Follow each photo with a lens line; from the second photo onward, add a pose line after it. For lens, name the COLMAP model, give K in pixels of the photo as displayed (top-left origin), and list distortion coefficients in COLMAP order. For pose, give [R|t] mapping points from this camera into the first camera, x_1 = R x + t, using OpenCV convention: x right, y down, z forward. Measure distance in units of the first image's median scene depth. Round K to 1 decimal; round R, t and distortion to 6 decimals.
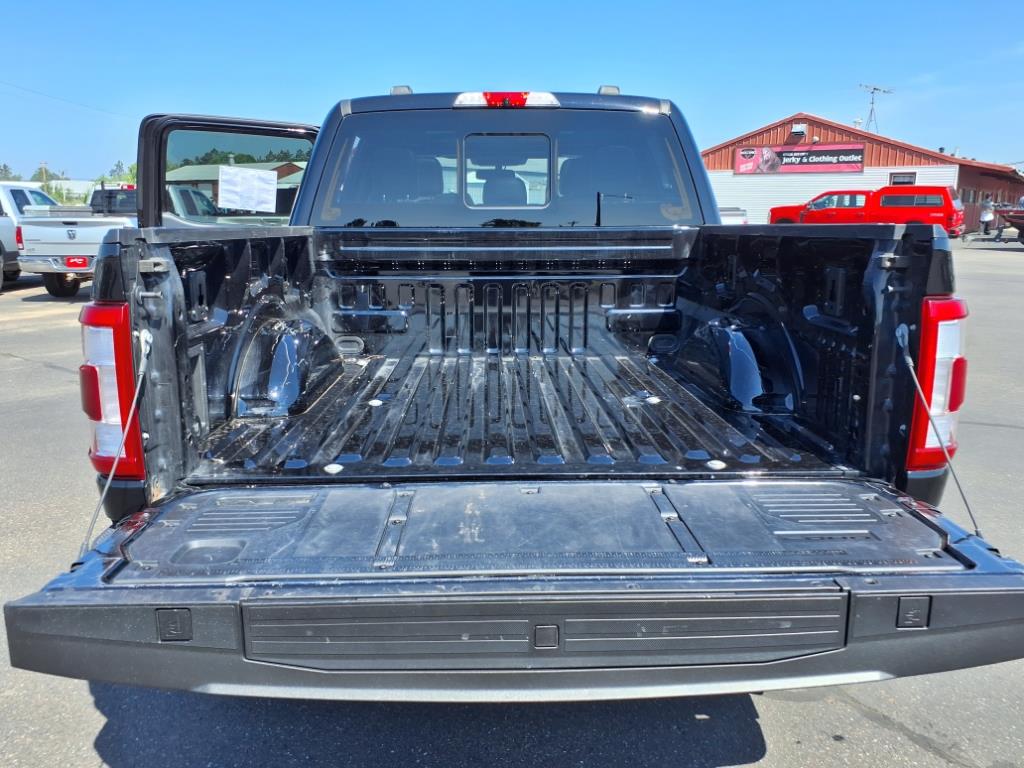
lens RADIAL K [[824.6, 0, 497.9], [0, 824.6, 396.5], [0, 0, 1]] dist [0.005015, 0.000394]
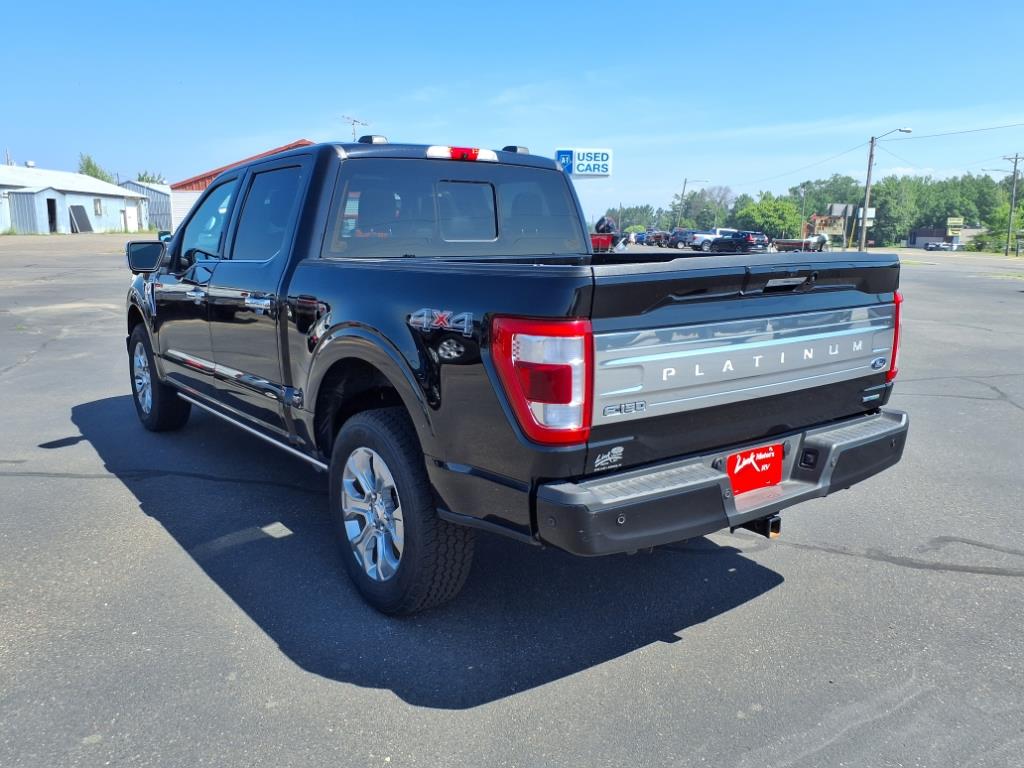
lens RADIAL K [[806.9, 0, 508.7], [0, 806.9, 414.8], [0, 0, 1]] dist [0.084139, -0.141250]
pose [[0.820293, -0.122741, 0.558618, -0.664693], [0.122105, 0.991766, 0.038610, -0.009870], [-0.558757, 0.036538, 0.828526, -0.035039]]
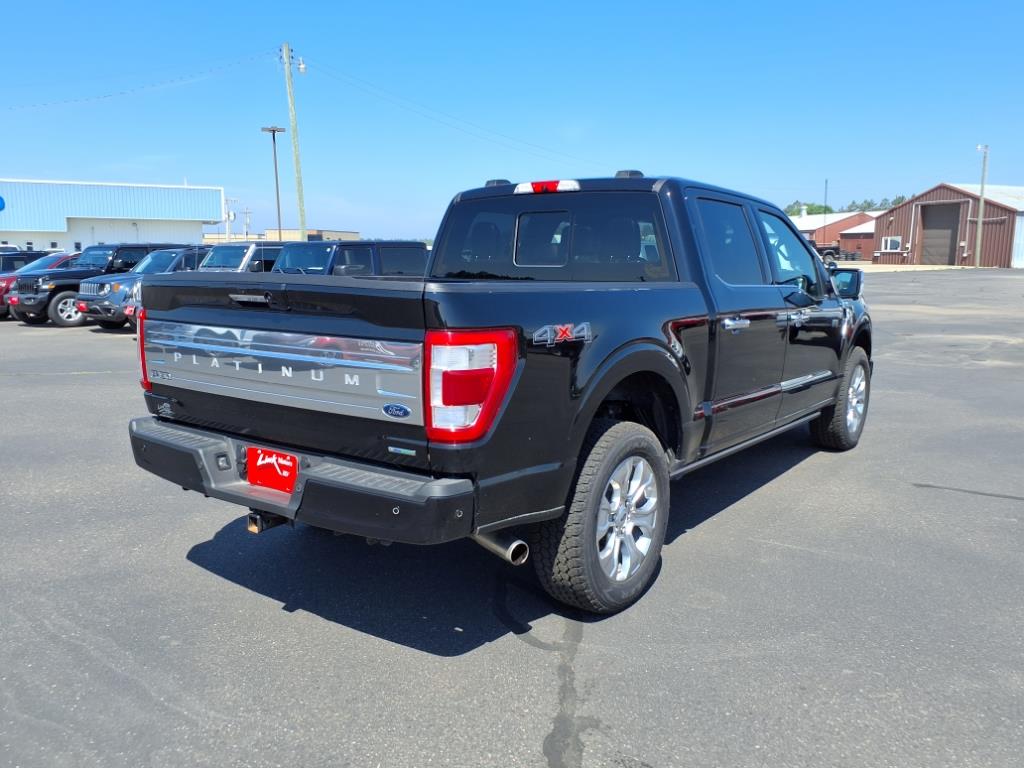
lens RADIAL K [[815.0, 0, 512.0], [0, 815.0, 384.0], [0, 0, 1]] dist [-0.003679, -0.006592]
pose [[0.788963, 0.096403, -0.606831, 0.806984], [-0.138671, 0.990071, -0.023005, -0.002502], [0.598588, 0.102300, 0.794498, -0.058436]]
